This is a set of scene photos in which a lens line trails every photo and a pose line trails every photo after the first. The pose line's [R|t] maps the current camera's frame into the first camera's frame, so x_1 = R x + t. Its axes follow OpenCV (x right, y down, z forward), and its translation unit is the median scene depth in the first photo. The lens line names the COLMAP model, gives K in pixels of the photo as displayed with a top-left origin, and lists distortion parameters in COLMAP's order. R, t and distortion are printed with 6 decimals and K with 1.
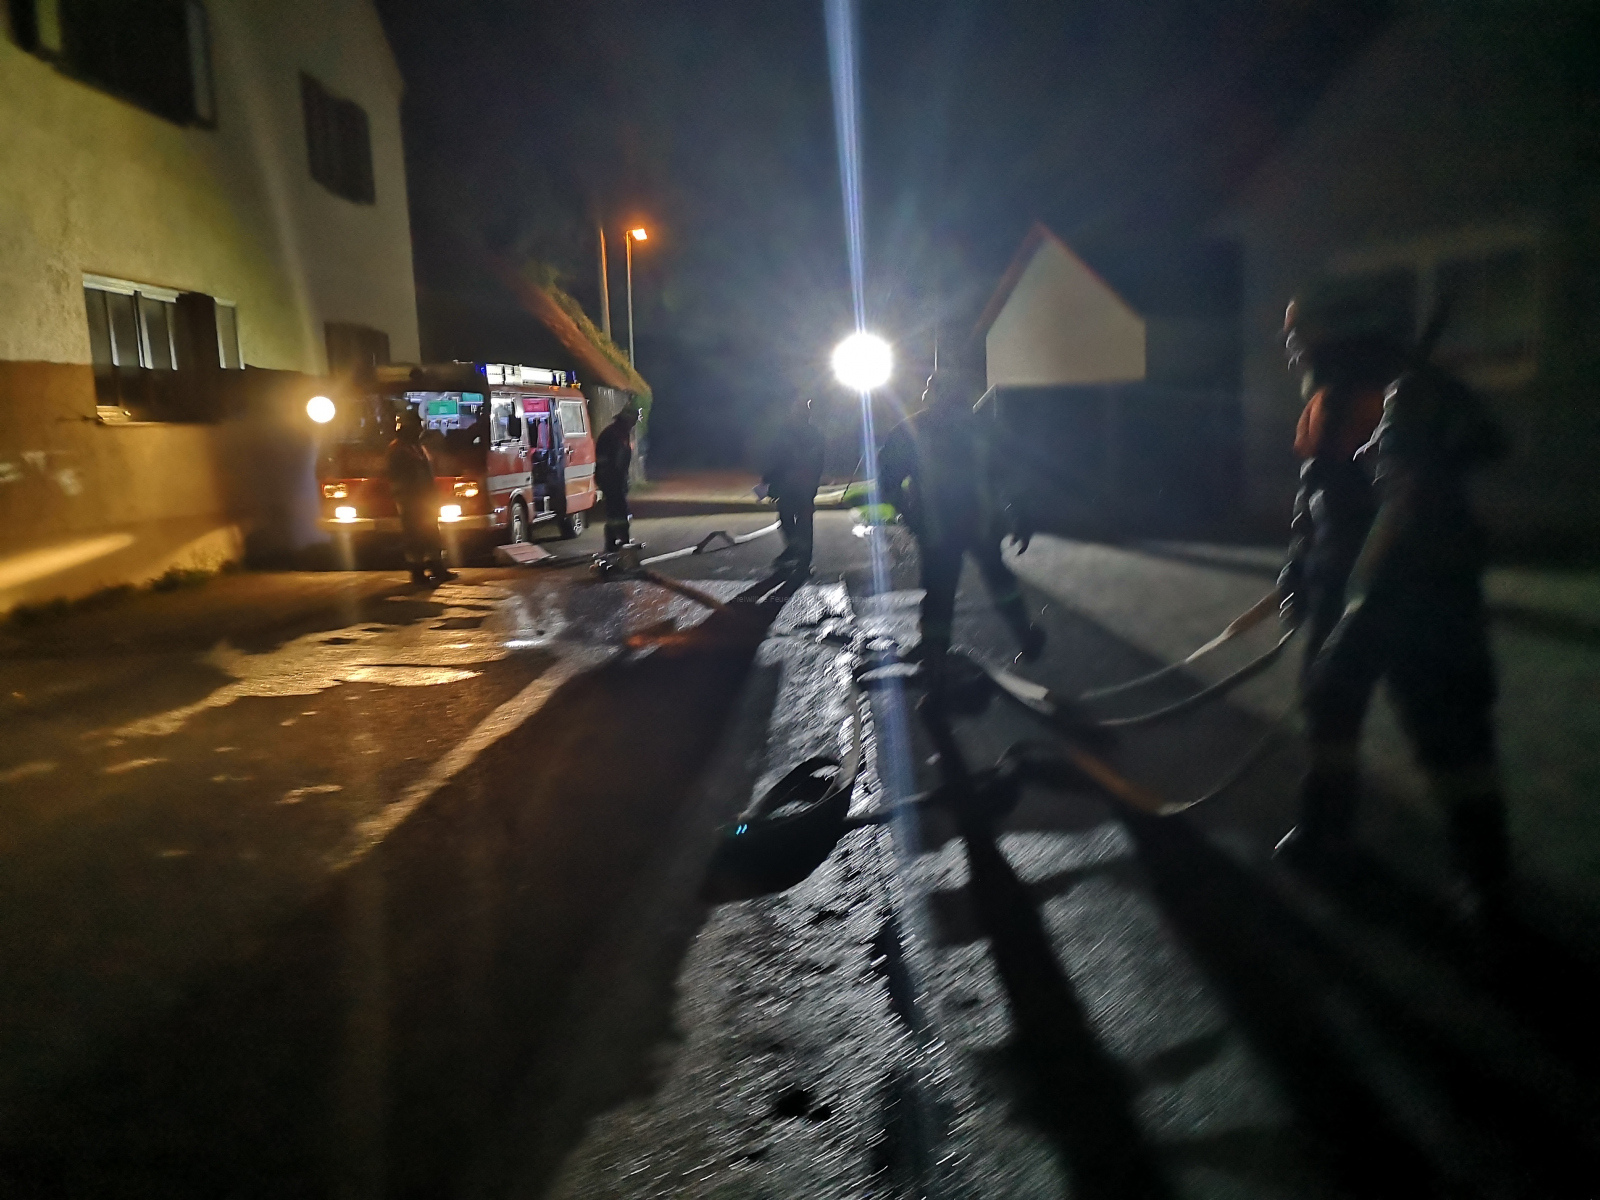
lens RADIAL K [[1226.7, 0, 788.8], [0, 1226.7, 600.8], [0, 0, 1]] dist [0.052016, -0.043622]
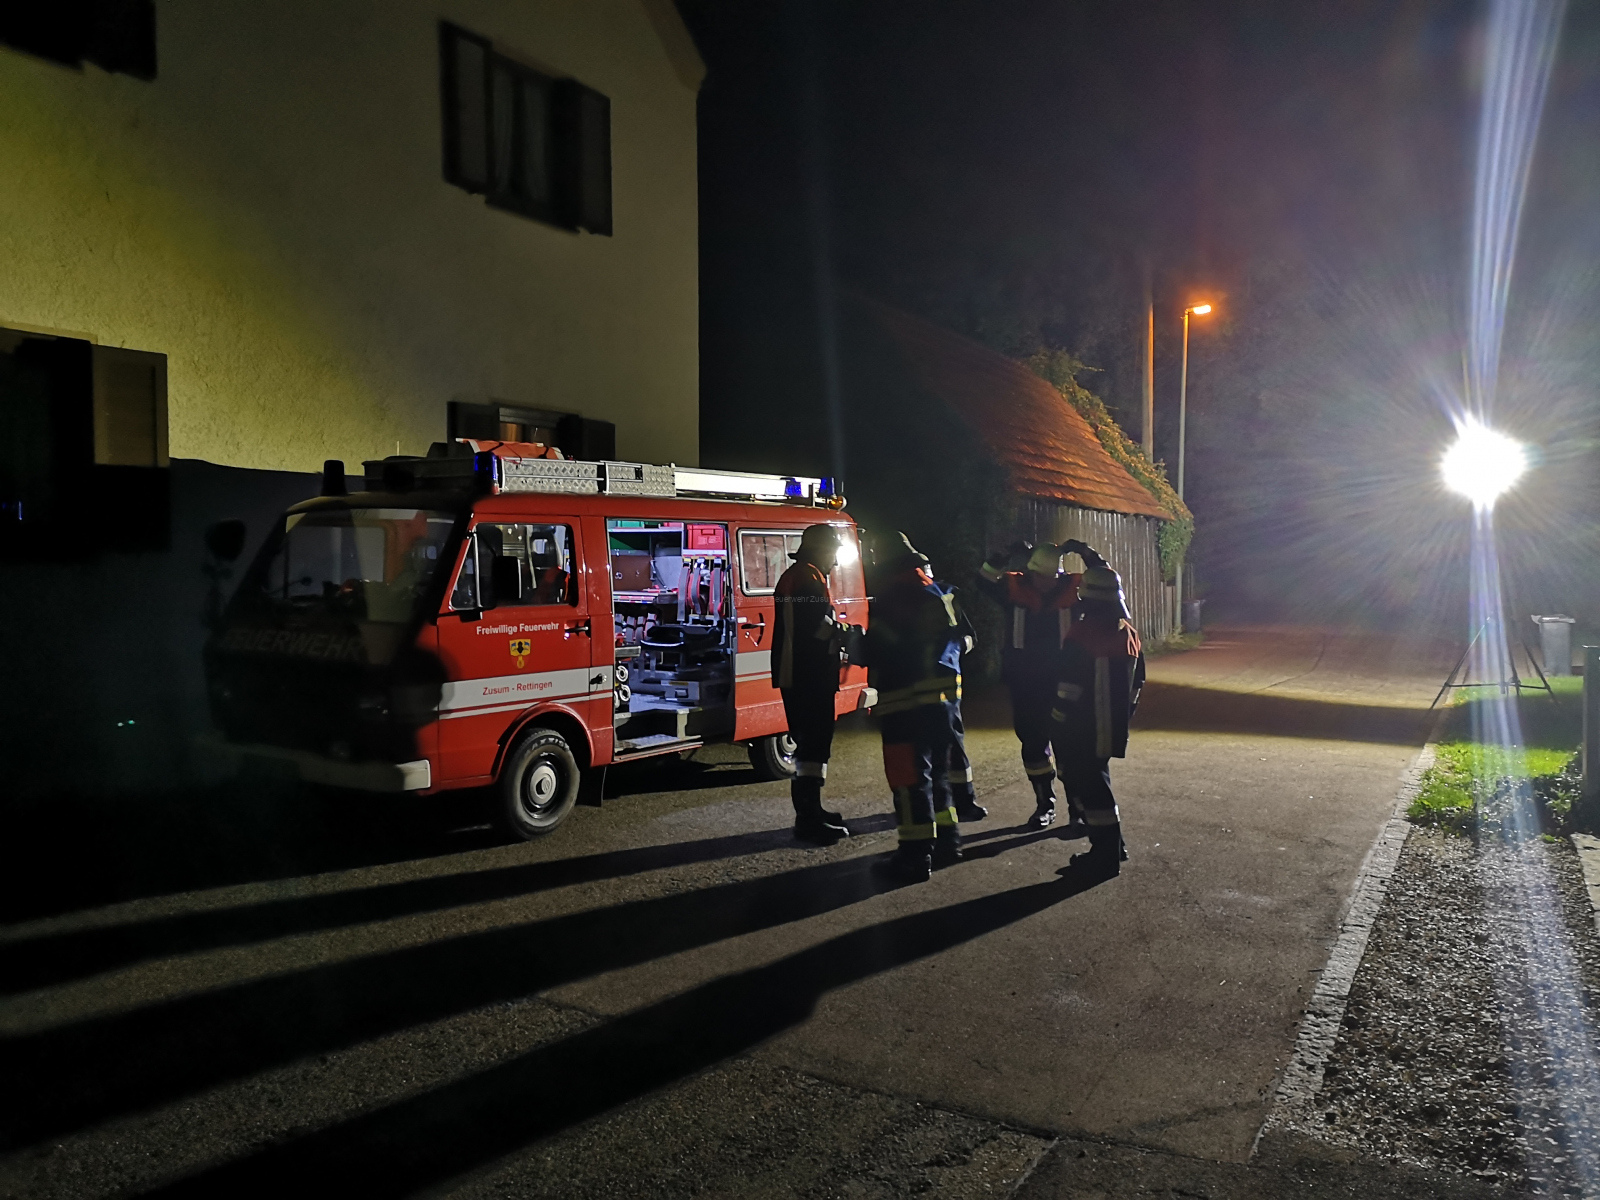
lens RADIAL K [[1226.7, 0, 788.8], [0, 1226.7, 600.8], [0, 0, 1]] dist [0.052016, -0.043622]
pose [[0.862849, 0.044735, -0.503479, 0.091331], [-0.095748, 0.992507, -0.075904, -0.083575], [0.496311, 0.113700, 0.860667, 0.498502]]
